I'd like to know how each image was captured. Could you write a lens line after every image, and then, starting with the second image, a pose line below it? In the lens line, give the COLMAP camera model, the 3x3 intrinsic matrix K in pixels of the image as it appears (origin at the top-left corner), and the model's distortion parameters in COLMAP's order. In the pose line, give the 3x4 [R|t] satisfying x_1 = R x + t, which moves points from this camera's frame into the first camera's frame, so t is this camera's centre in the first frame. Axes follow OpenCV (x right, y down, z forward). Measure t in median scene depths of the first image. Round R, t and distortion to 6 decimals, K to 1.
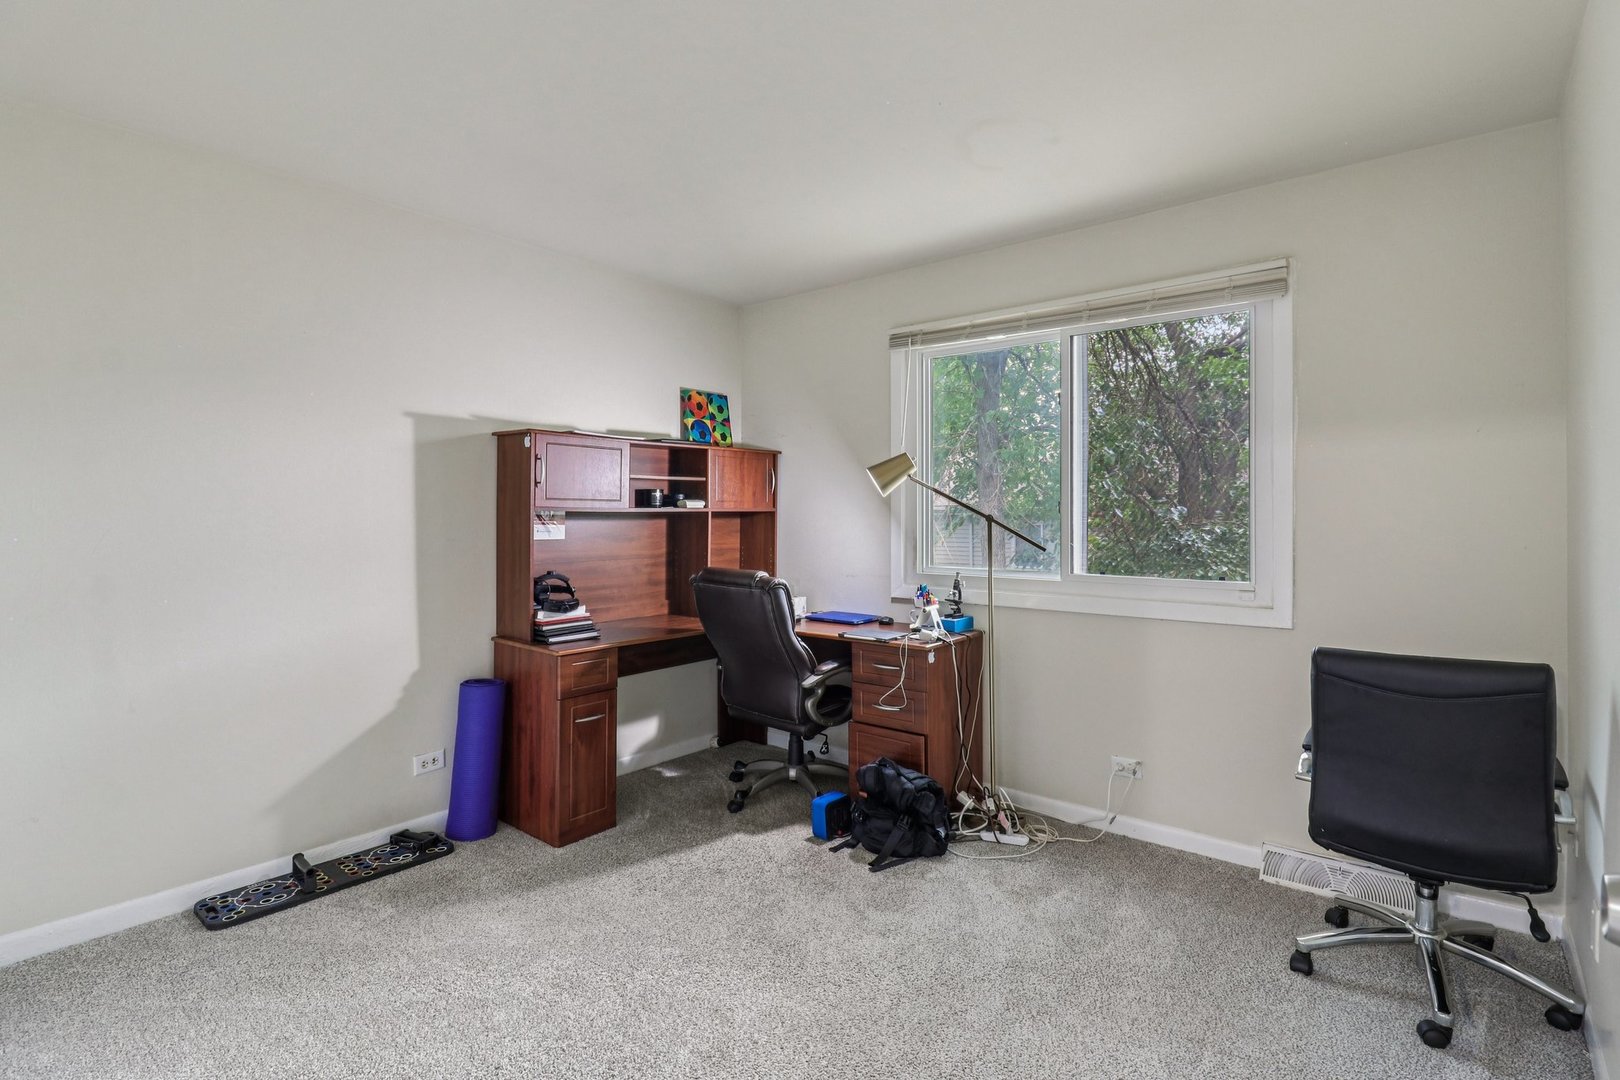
lens RADIAL K [[762.4, 0, 810.2], [0, 762.4, 526.4], [0, 0, 1]] dist [-0.010532, -0.001658]
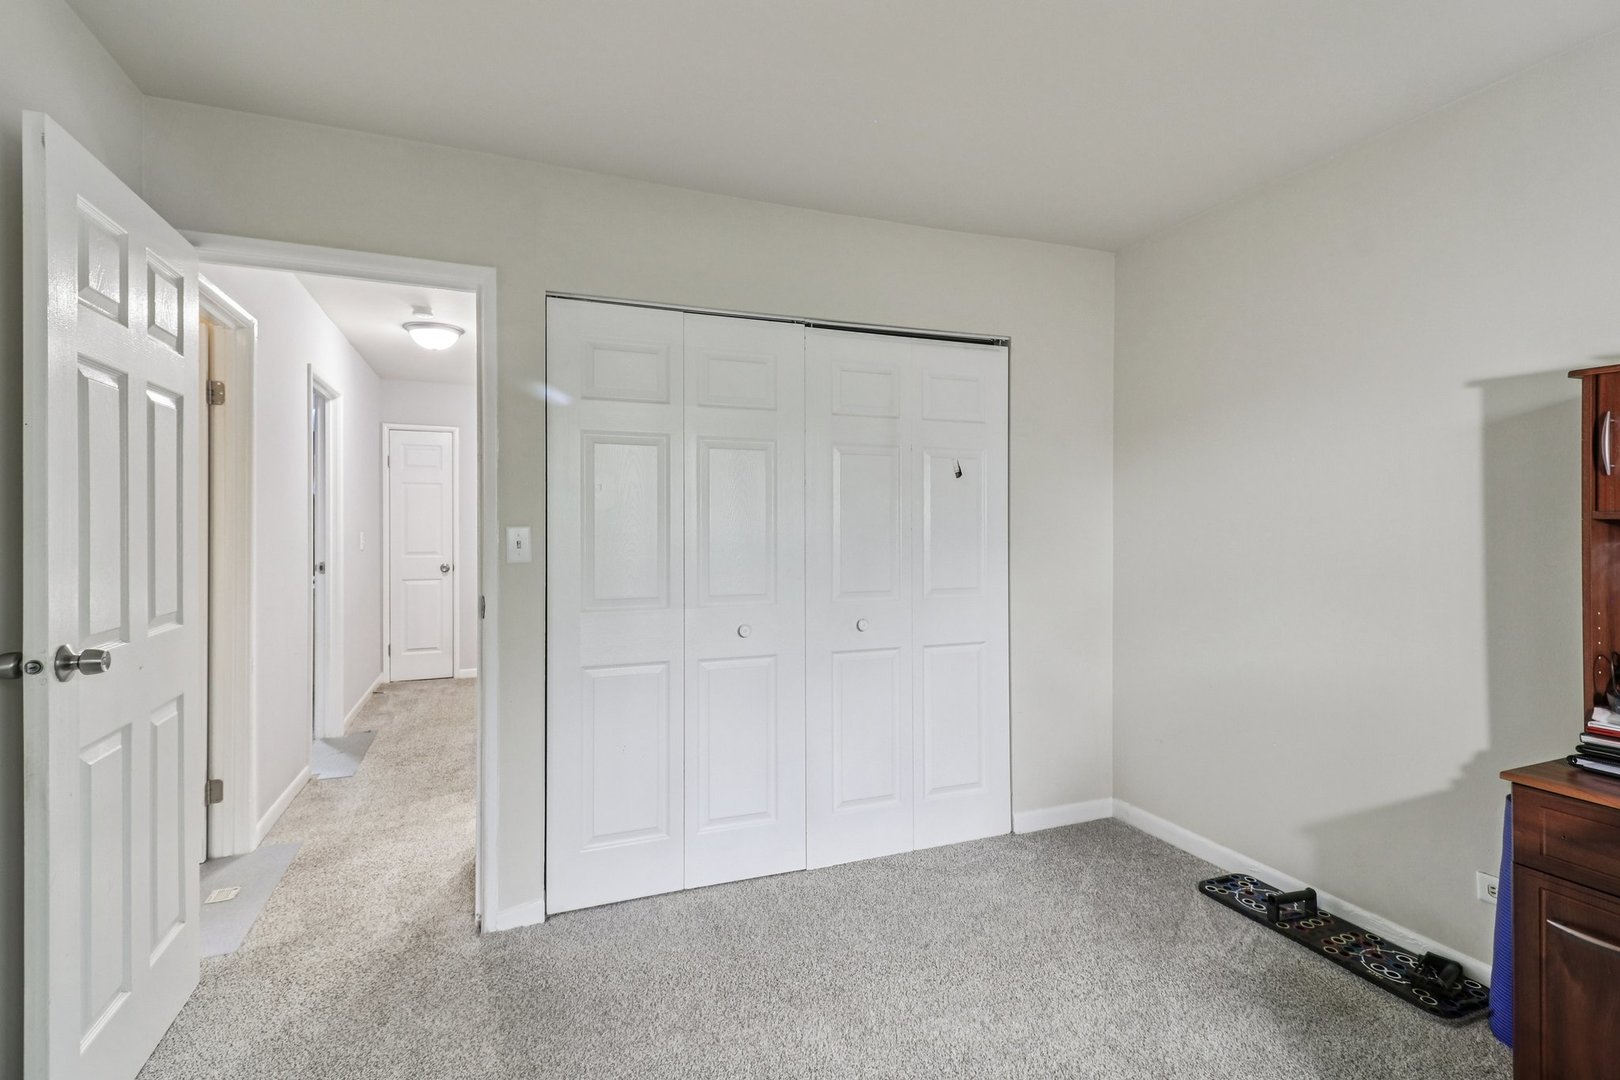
lens RADIAL K [[762.4, 0, 811.8], [0, 762.4, 531.9], [0, 0, 1]] dist [-0.010532, -0.001658]
pose [[-0.491815, 0.004796, -0.870686, 0.425262], [-0.009530, 0.999895, 0.010891, -0.012114], [0.870647, 0.013654, -0.491718, 0.890039]]
